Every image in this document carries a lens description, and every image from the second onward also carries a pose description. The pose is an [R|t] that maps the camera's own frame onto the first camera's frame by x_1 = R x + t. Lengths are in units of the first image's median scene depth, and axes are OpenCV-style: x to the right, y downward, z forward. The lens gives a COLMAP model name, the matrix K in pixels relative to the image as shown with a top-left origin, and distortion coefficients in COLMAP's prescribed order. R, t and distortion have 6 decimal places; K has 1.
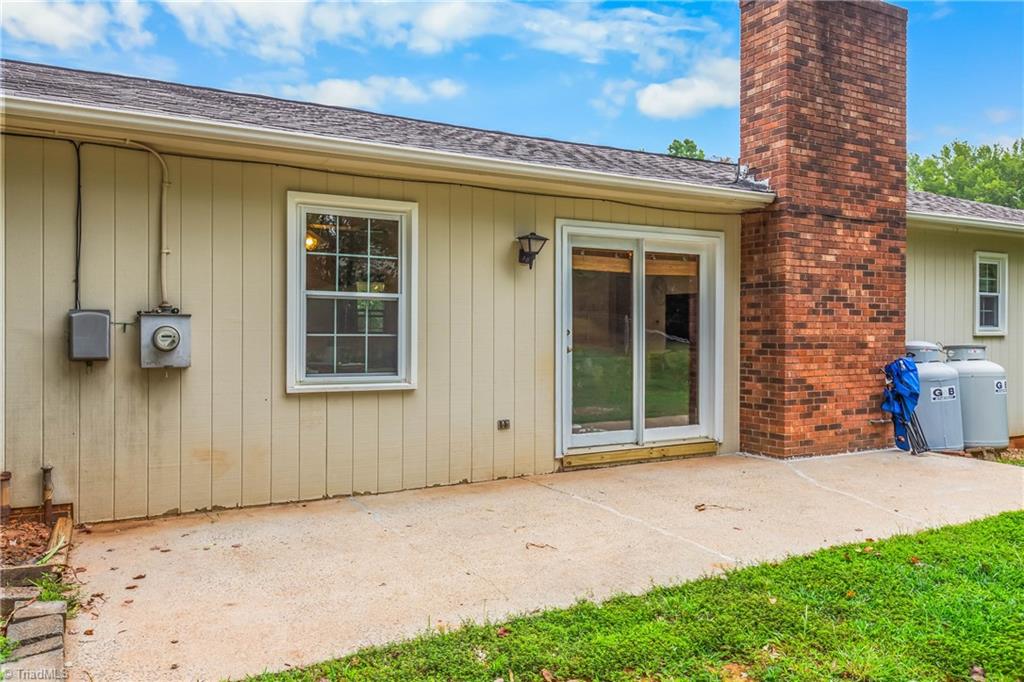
lens RADIAL K [[754.5, 0, 512.0], [0, 754.5, 341.0], [0, 0, 1]] dist [0.000523, -0.000642]
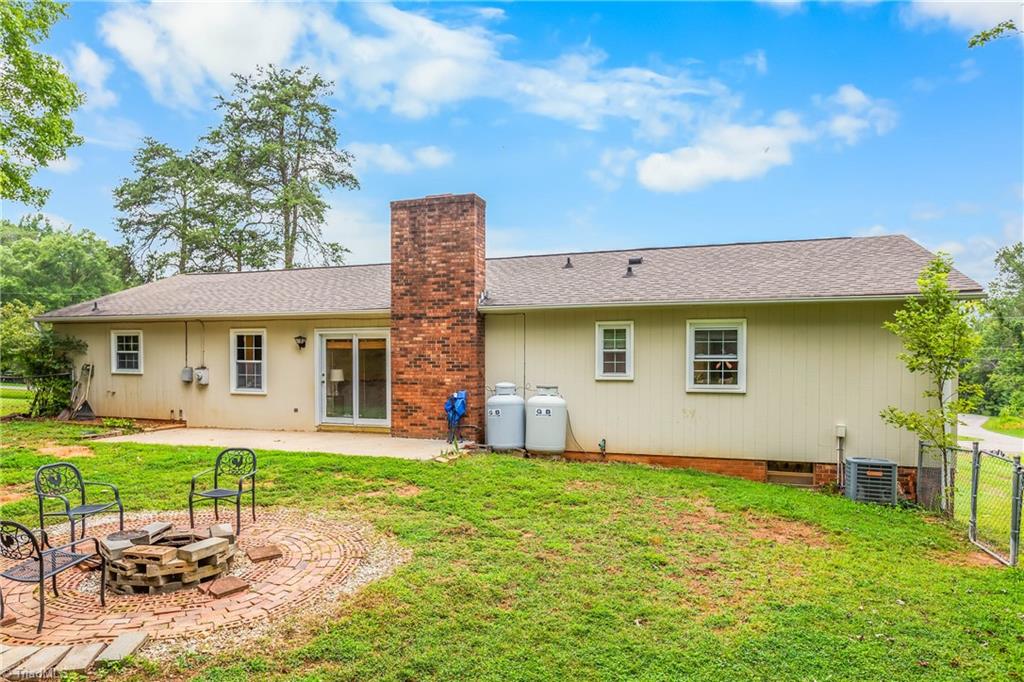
lens RADIAL K [[659.5, 0, 472.3], [0, 659.5, 371.4], [0, 0, 1]] dist [-0.006269, -0.000298]
pose [[0.646684, 0.015524, -0.762600, 1.828696], [-0.005341, 0.999861, 0.015825, -0.052869], [0.762739, -0.006161, 0.646677, -0.002178]]
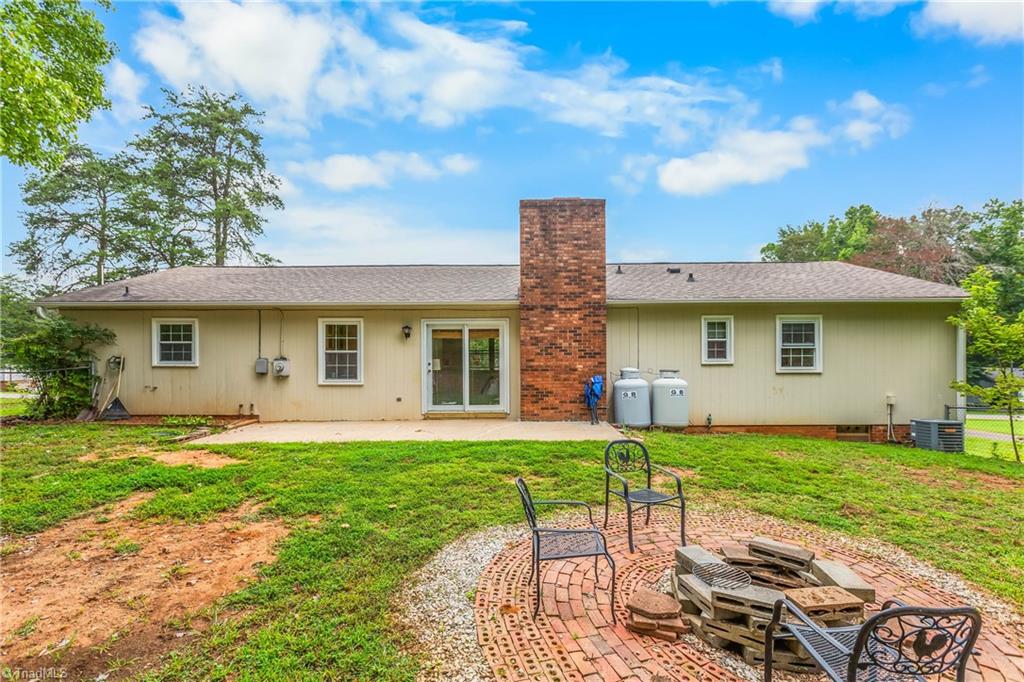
lens RADIAL K [[490.9, 0, 502.2], [0, 490.9, 356.8], [0, 0, 1]] dist [0.001700, 0.000398]
pose [[0.868411, -0.005030, -0.495820, 0.991238], [0.001463, 0.999970, -0.007582, -0.020271], [0.495843, 0.005859, 0.868392, -0.259728]]
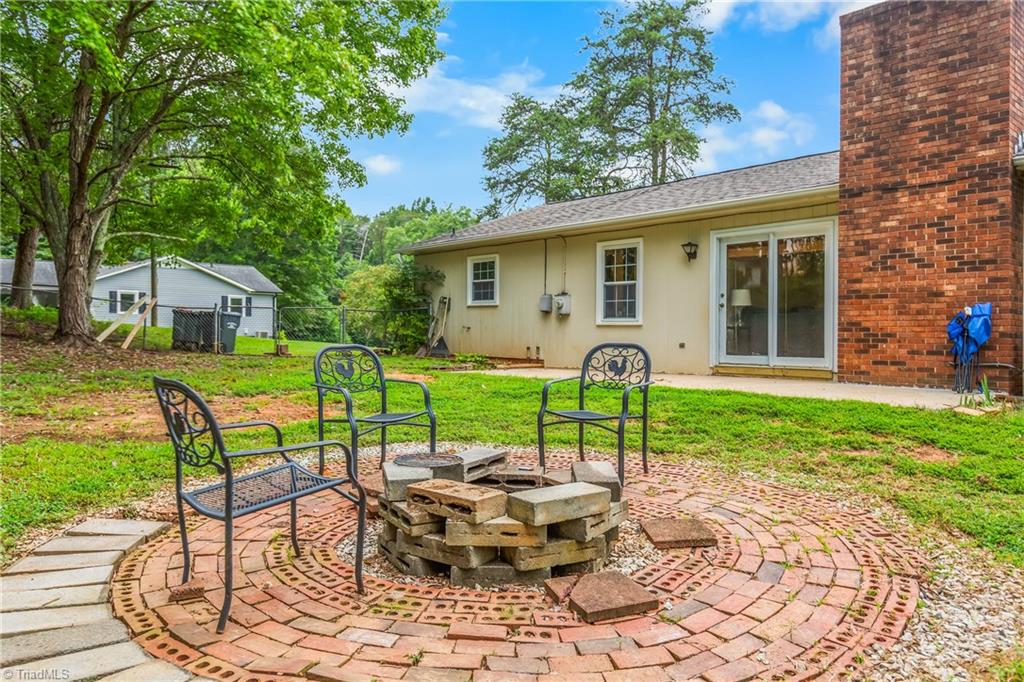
lens RADIAL K [[701.5, 0, 481.0], [0, 701.5, 330.1], [0, 0, 1]] dist [0.002852, -0.004954]
pose [[0.196342, -0.001970, -0.980533, 1.403065], [-0.016785, 0.999845, -0.005370, 0.078799], [0.980392, 0.017512, 0.196279, 0.137914]]
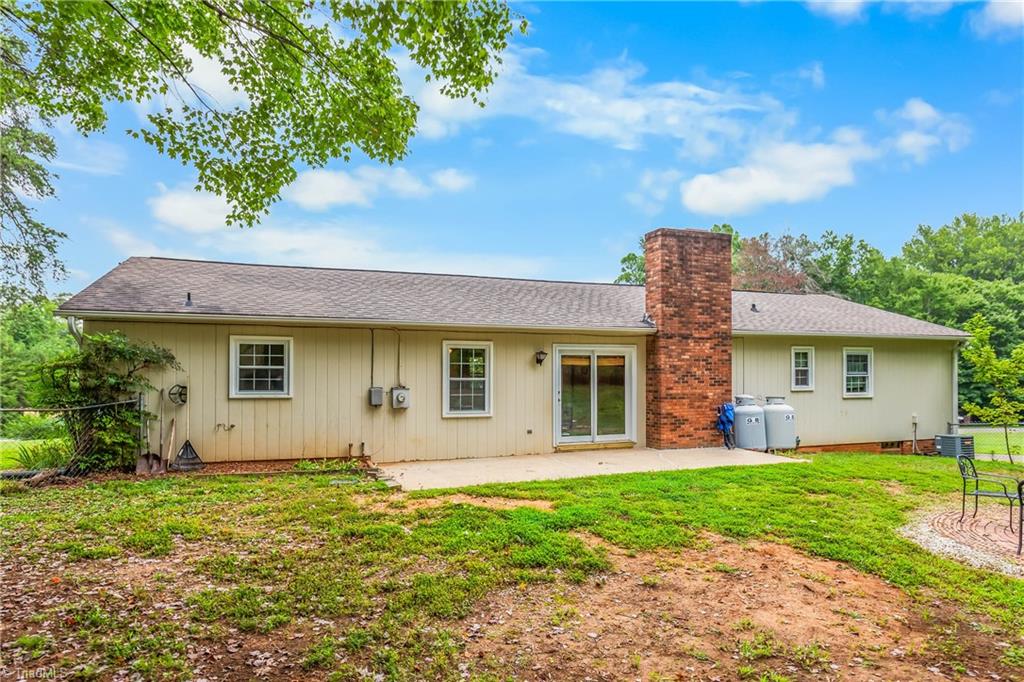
lens RADIAL K [[615.0, 0, 507.7], [0, 615.0, 369.0], [0, 0, 1]] dist [0.000638, 0.000609]
pose [[0.988153, -0.002907, -0.153447, 0.189828], [0.000850, 0.999909, -0.013472, -0.052676], [0.153472, 0.013182, 0.988065, -0.807352]]
